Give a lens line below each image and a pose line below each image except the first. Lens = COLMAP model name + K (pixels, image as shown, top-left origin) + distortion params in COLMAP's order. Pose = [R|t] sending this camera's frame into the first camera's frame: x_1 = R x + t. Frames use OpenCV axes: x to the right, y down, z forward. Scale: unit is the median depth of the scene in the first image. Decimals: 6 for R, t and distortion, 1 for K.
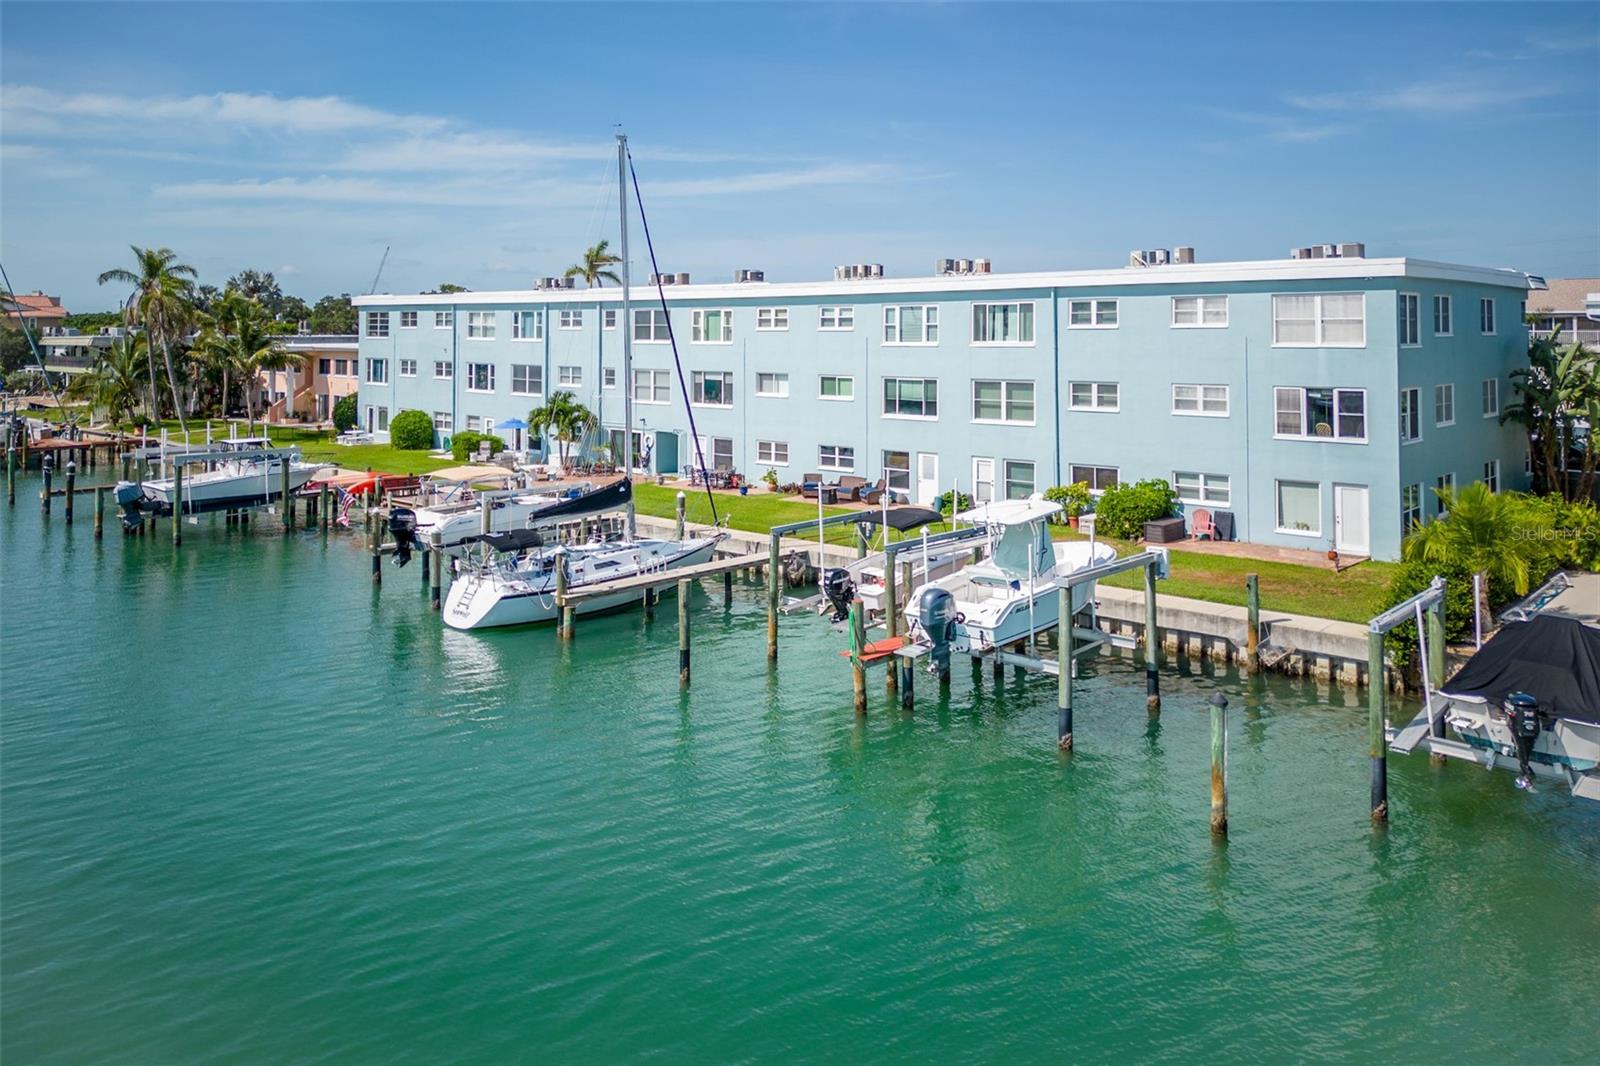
lens RADIAL K [[1217.3, 0, 807.0], [0, 1217.3, 371.2], [0, 0, 1]] dist [0.123483, -0.205602]
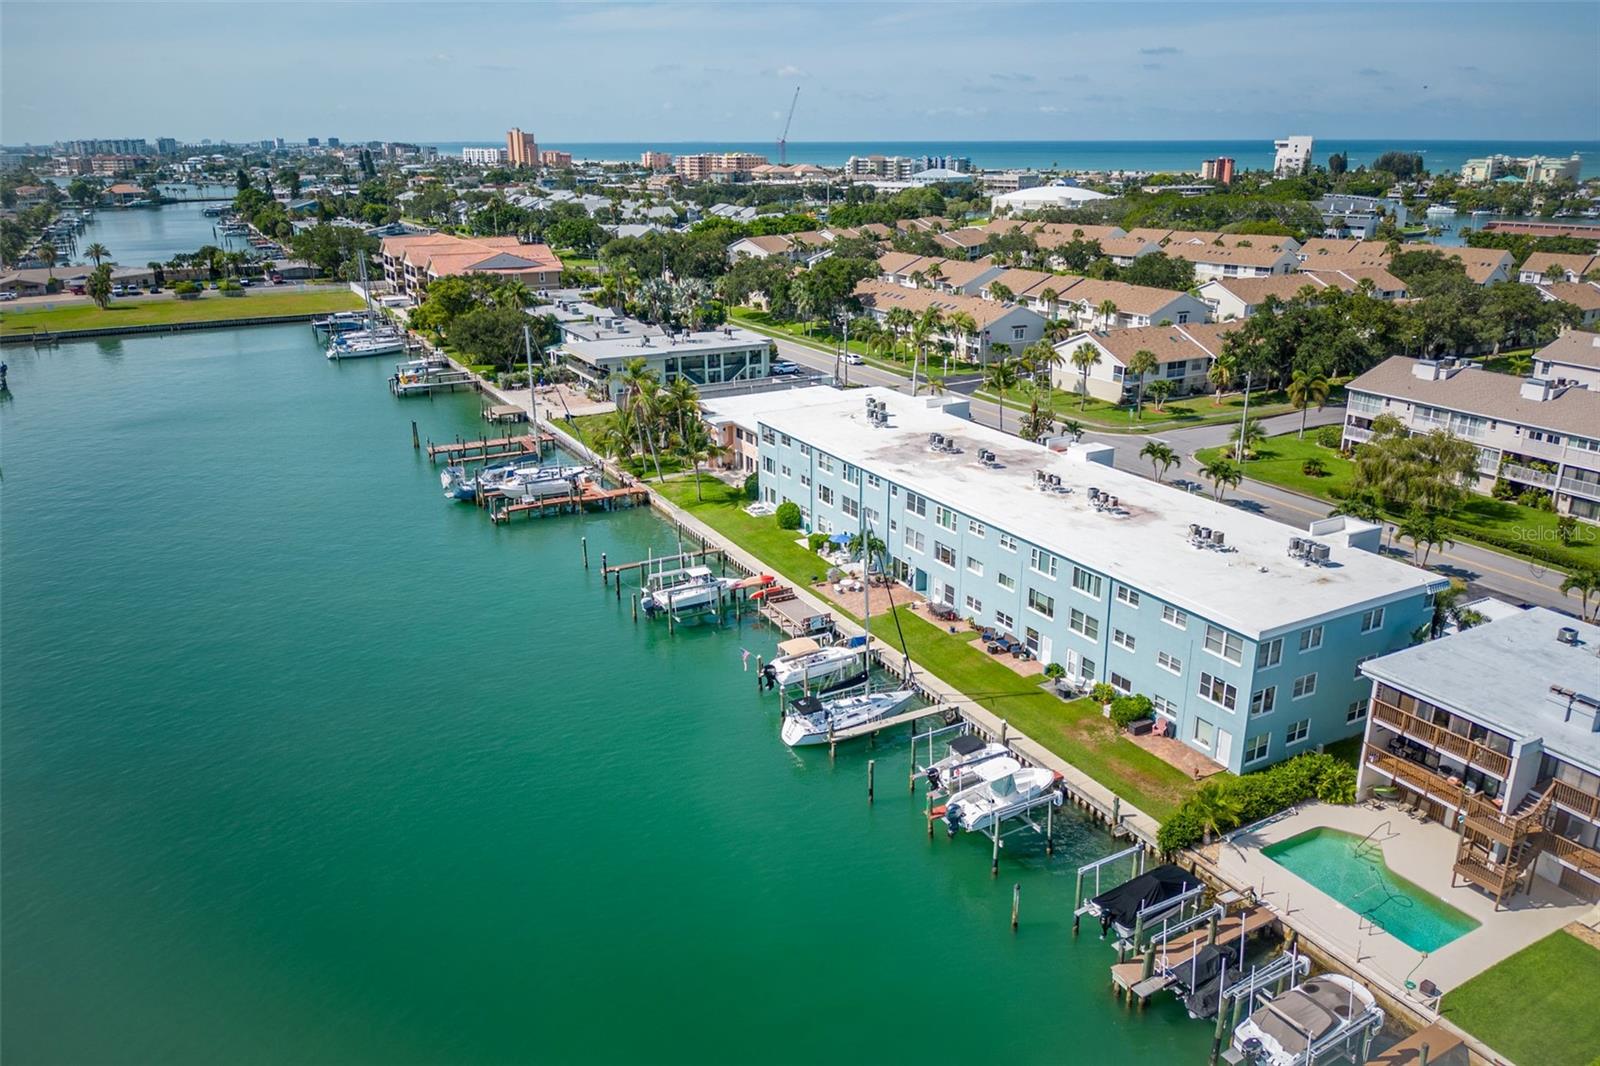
lens RADIAL K [[1152.2, 0, 800.0], [0, 1152.2, 533.0], [0, 0, 1]] dist [0.003643, 0.000661]
pose [[0.943394, 0.088333, -0.319696, 0.276840], [0.015043, 0.951496, 0.307294, -0.585884], [0.331334, -0.294708, 0.896306, -0.567089]]
